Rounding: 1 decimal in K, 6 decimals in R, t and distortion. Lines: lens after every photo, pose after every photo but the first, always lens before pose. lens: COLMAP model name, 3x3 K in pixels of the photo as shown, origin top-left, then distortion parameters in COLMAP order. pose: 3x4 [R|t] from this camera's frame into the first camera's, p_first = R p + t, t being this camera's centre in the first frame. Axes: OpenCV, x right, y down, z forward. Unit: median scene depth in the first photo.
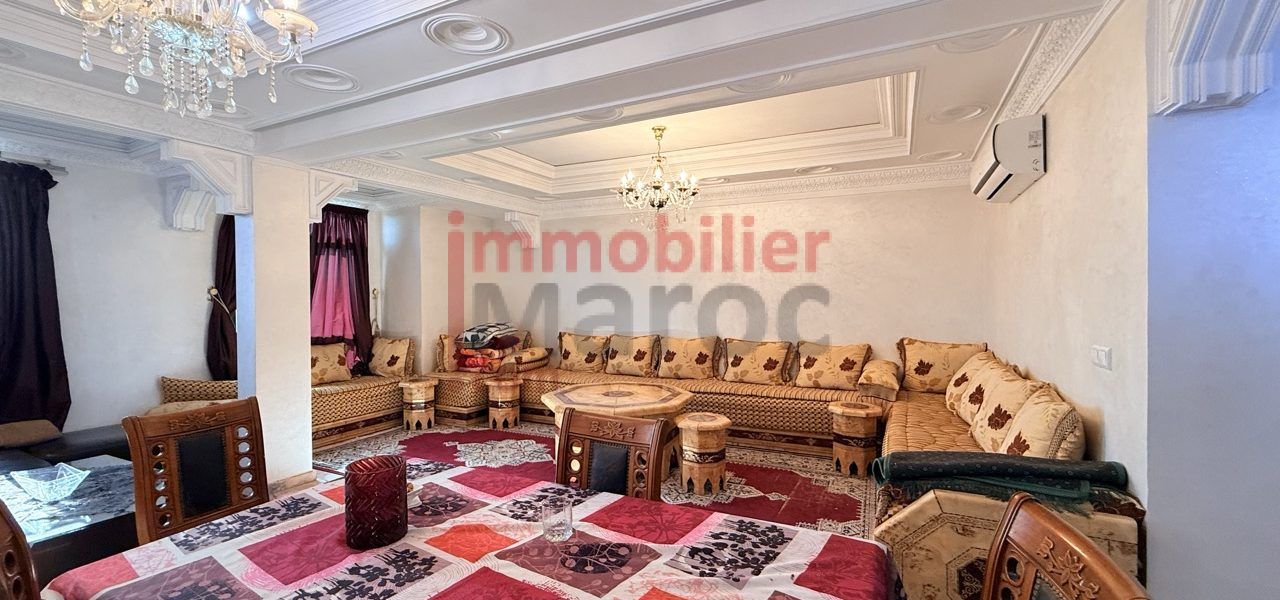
lens RADIAL K [[506.1, 0, 638.6], [0, 506.1, 299.7], [0, 0, 1]] dist [-0.001745, -0.000198]
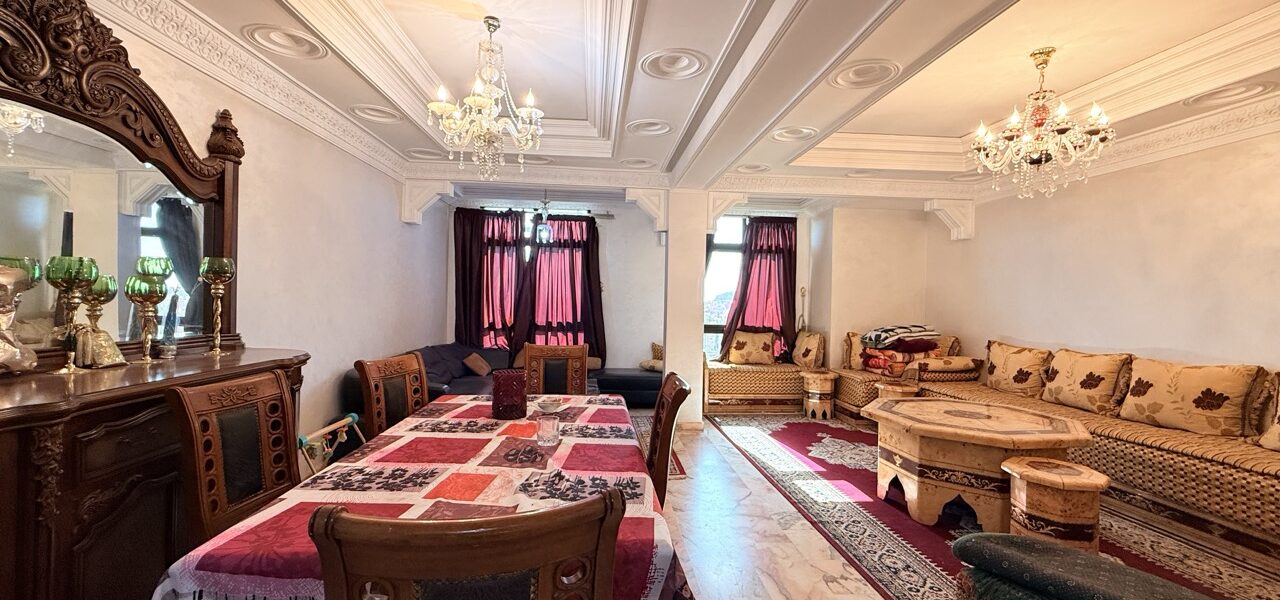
lens RADIAL K [[506.1, 0, 637.7], [0, 506.1, 302.4], [0, 0, 1]] dist [-0.001745, -0.000198]
pose [[0.525532, 0.019359, -0.850554, 0.257244], [-0.029329, 0.999559, 0.004628, 0.018060], [0.850268, 0.022514, 0.525868, 0.113433]]
